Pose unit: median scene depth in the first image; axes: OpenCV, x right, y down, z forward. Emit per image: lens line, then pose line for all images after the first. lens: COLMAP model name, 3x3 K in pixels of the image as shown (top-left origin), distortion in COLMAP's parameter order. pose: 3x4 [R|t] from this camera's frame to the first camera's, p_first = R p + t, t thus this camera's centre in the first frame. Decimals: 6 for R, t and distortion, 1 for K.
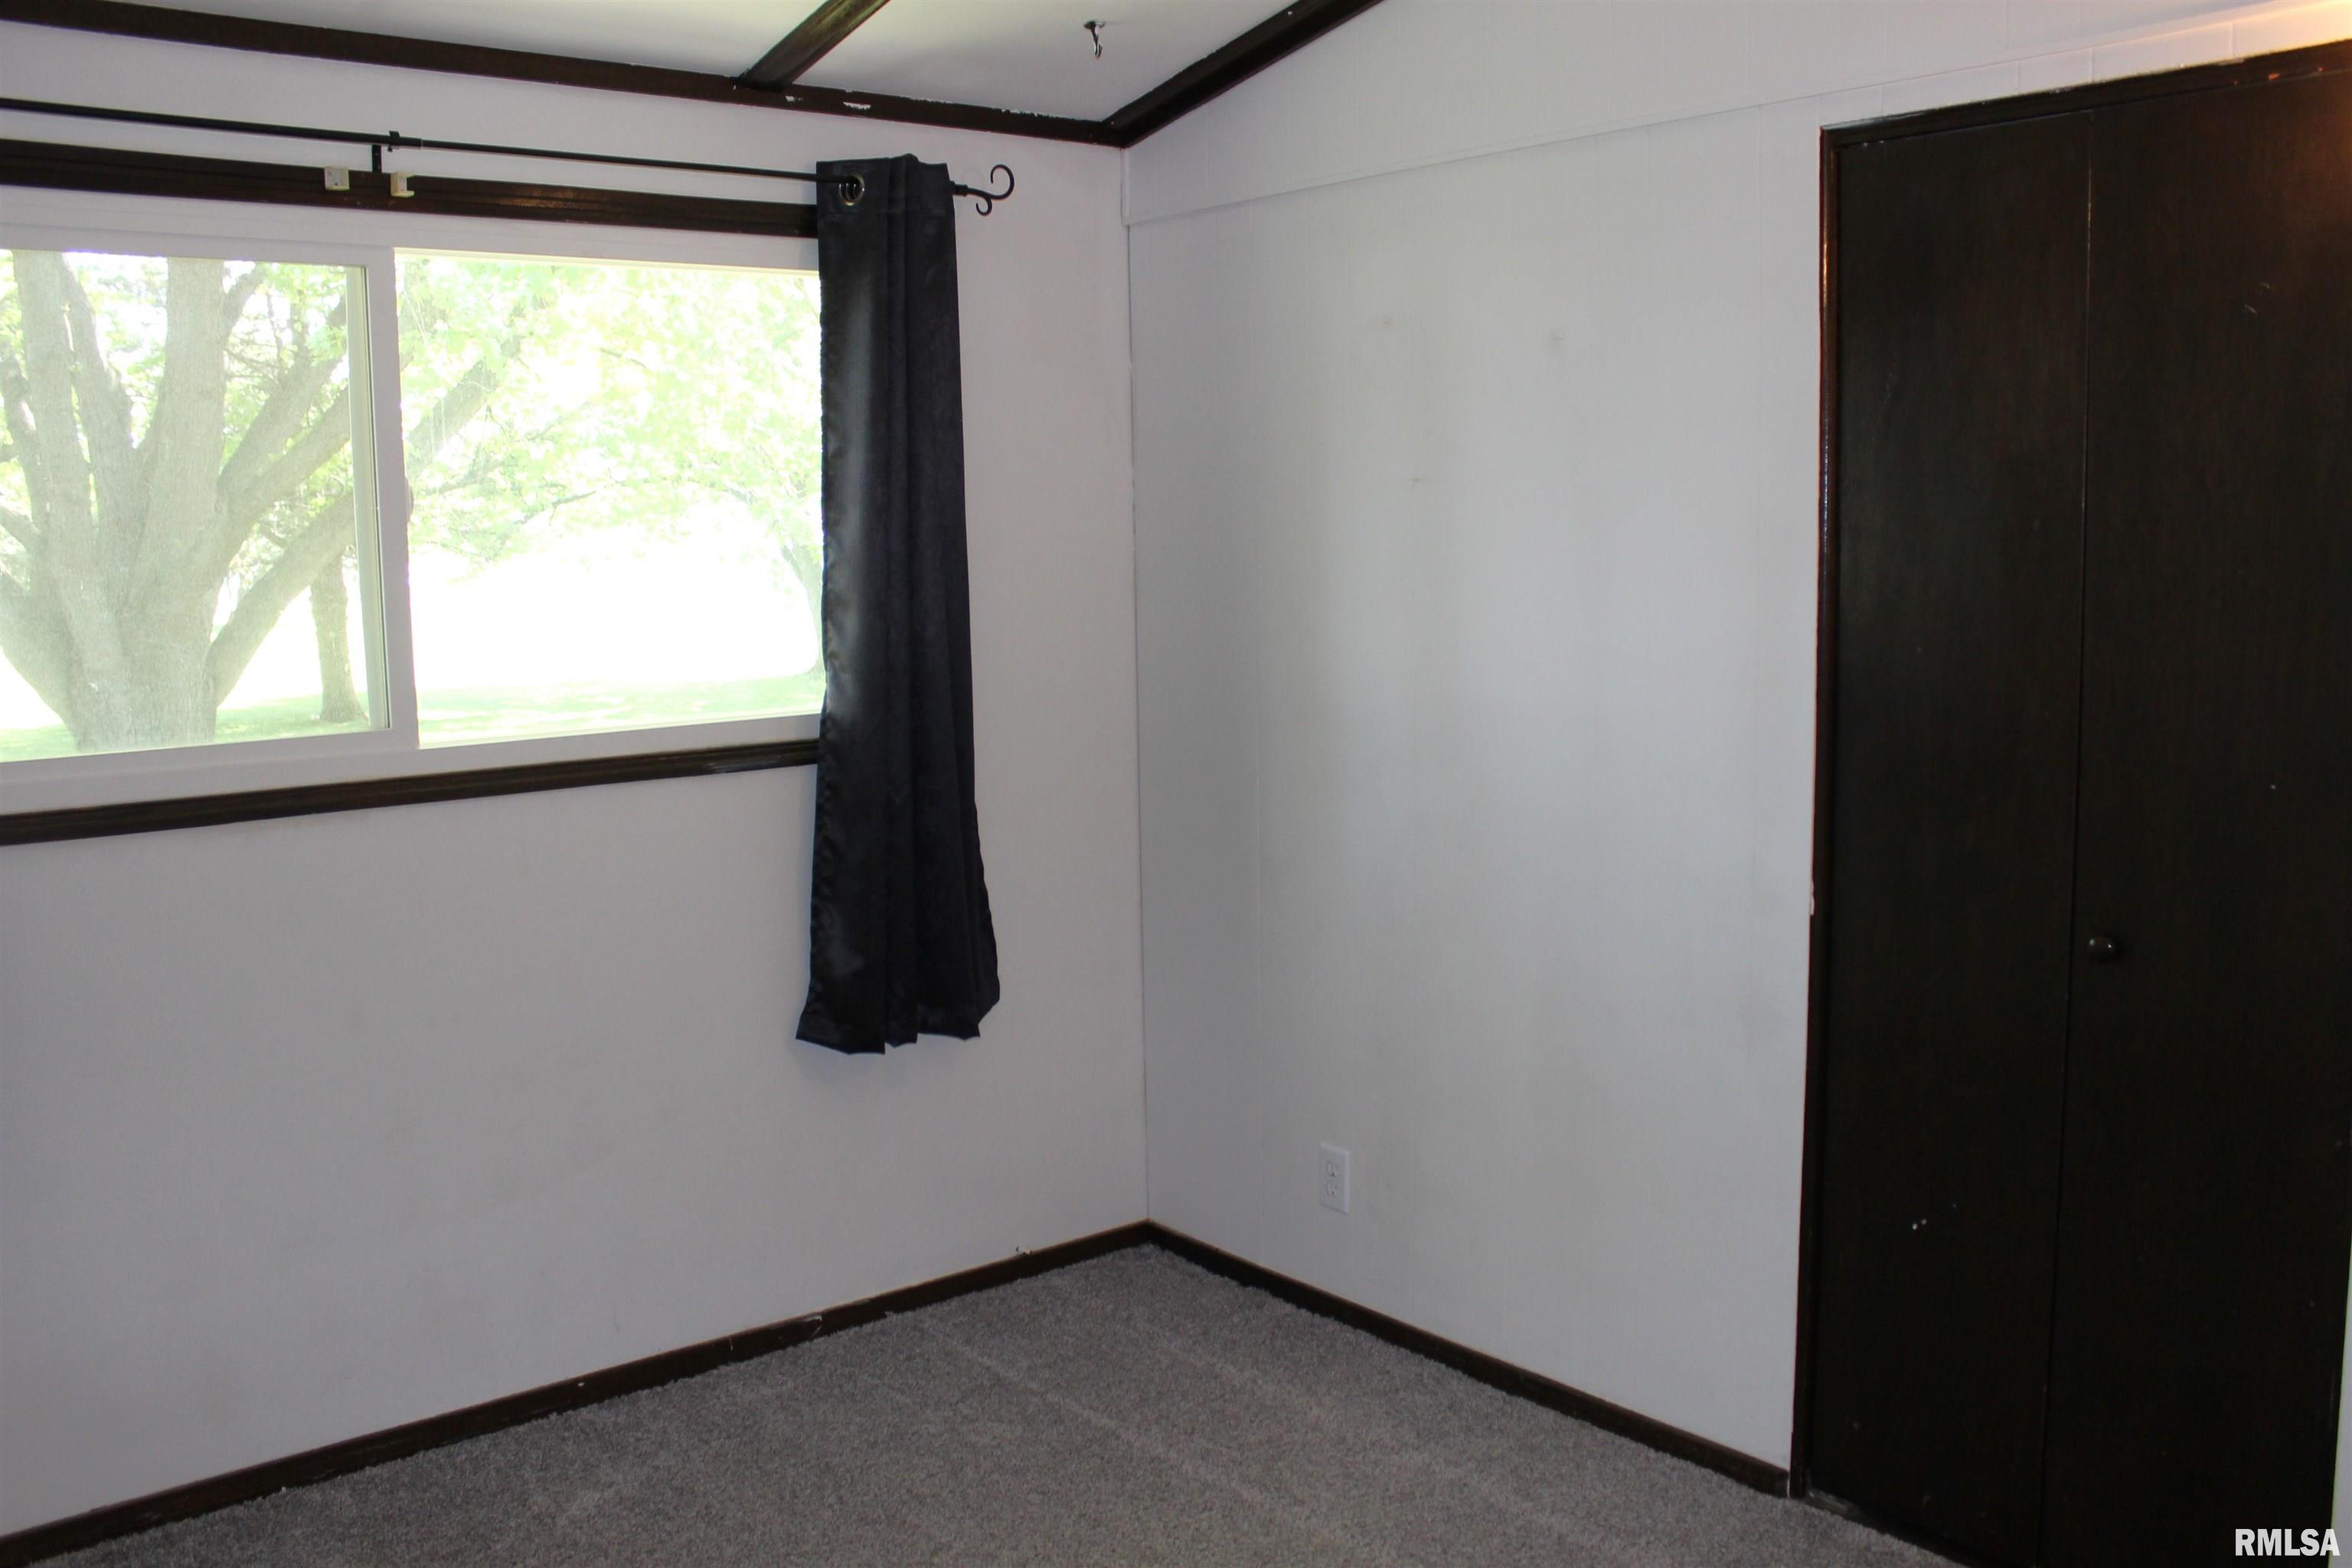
lens RADIAL K [[2165.4, 0, 1180.8], [0, 2165.4, 771.9], [0, 0, 1]] dist [-0.145161, 0.148700]
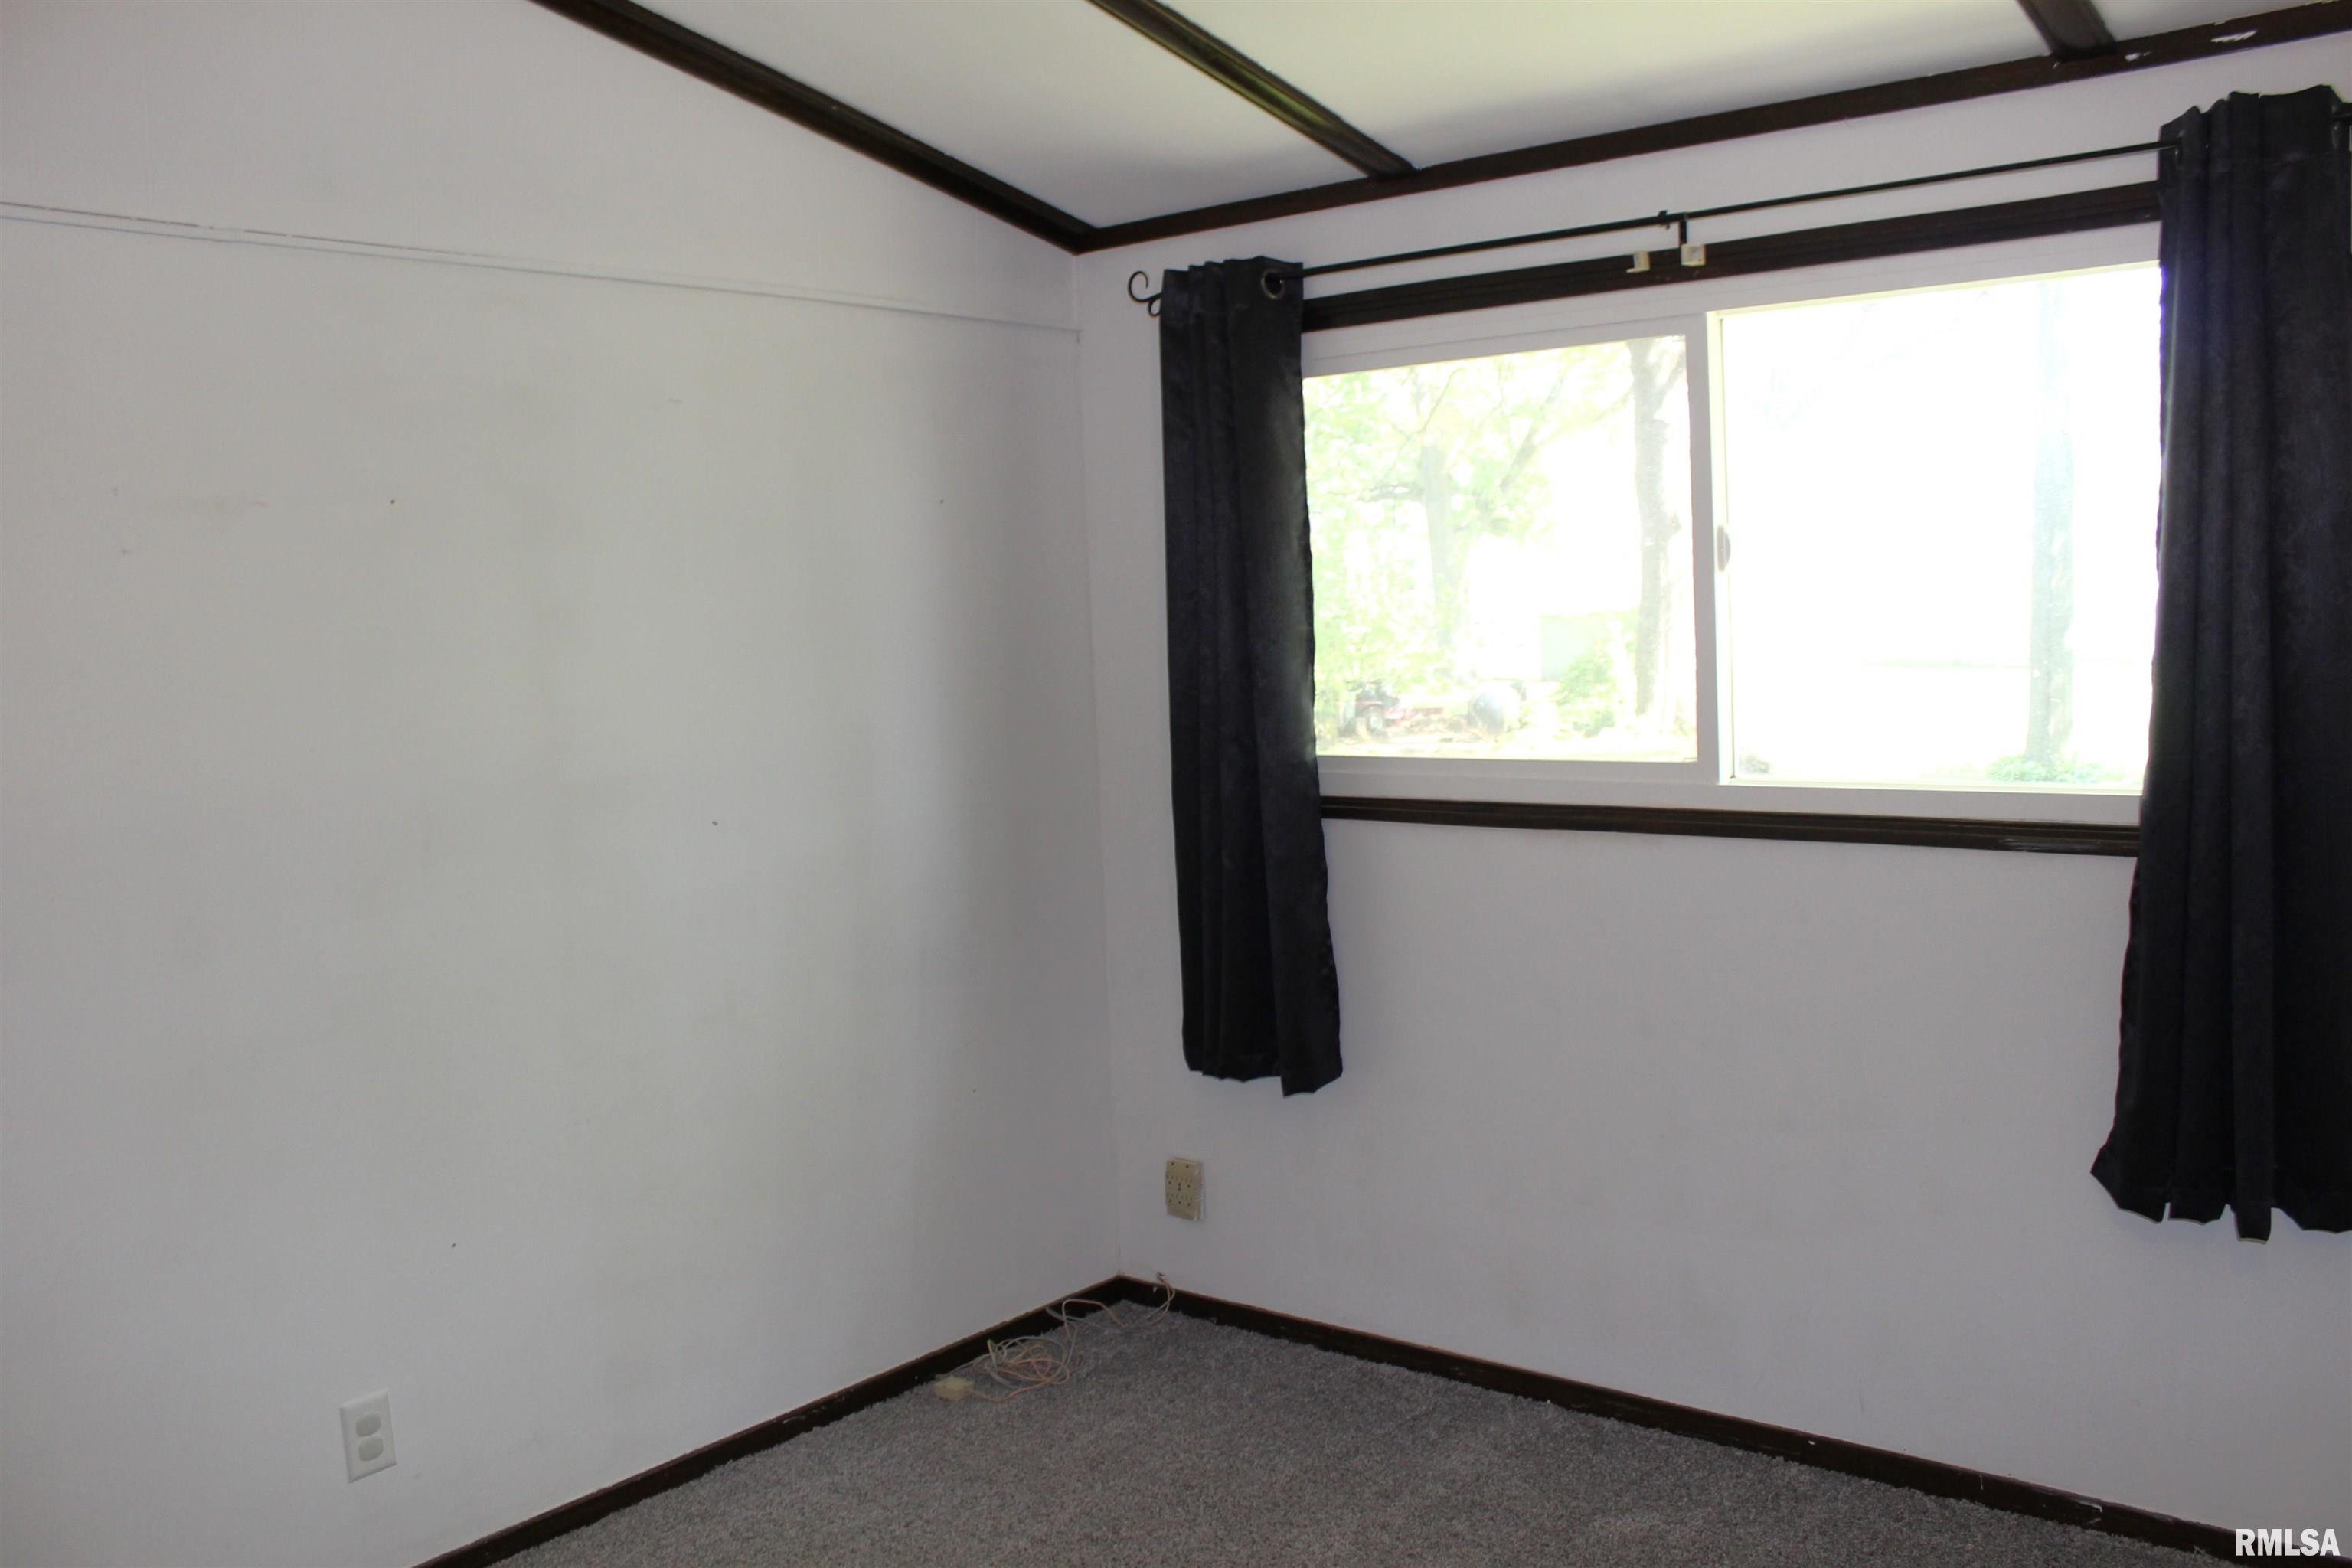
lens RADIAL K [[2165.4, 0, 1180.8], [0, 2165.4, 771.9], [0, 0, 1]] dist [-0.145161, 0.148700]
pose [[0.144479, 0.090997, -0.985315, 0.634205], [-0.077811, 0.993724, 0.080364, -0.079487], [0.986444, 0.065057, 0.150653, 0.559398]]
